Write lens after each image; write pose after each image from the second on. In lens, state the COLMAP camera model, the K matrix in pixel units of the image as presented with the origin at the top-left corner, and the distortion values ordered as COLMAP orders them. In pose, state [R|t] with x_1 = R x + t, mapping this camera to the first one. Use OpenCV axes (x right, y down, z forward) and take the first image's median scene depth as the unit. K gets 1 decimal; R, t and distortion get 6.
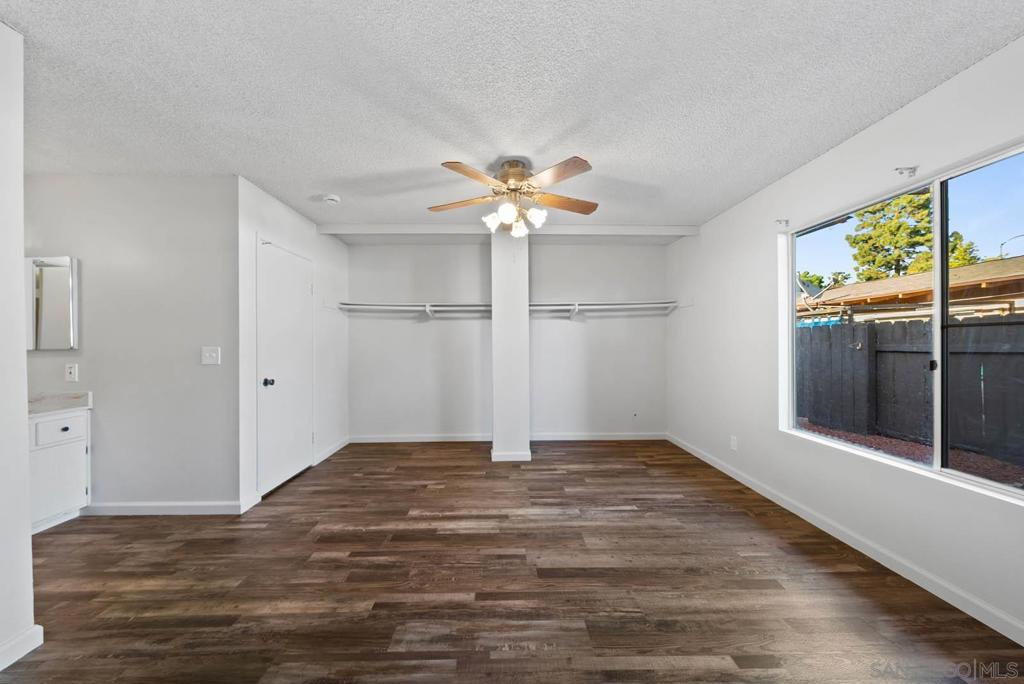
lens RADIAL K [[351.4, 0, 509.7], [0, 351.4, 343.5], [0, 0, 1]] dist [-0.001548, -0.000062]
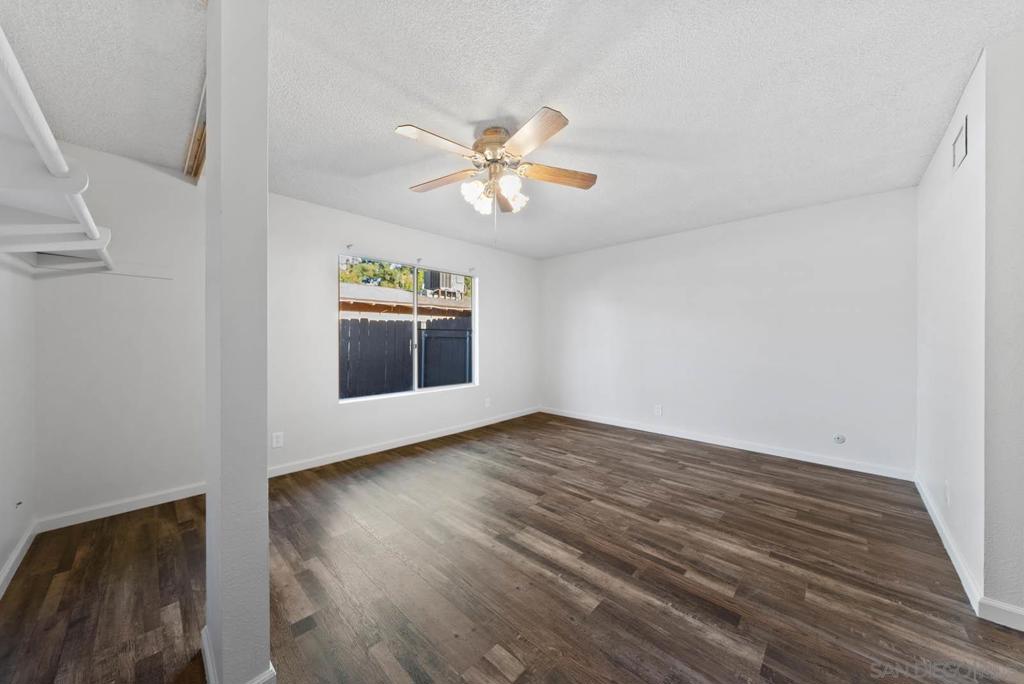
lens RADIAL K [[351.4, 0, 511.0], [0, 351.4, 340.4], [0, 0, 1]] dist [-0.001548, -0.000062]
pose [[-0.705206, 0.000206, 0.709002, -0.836499], [0.002268, 0.999995, 0.001965, 0.020501], [-0.708999, 0.002994, -0.705204, 2.084706]]
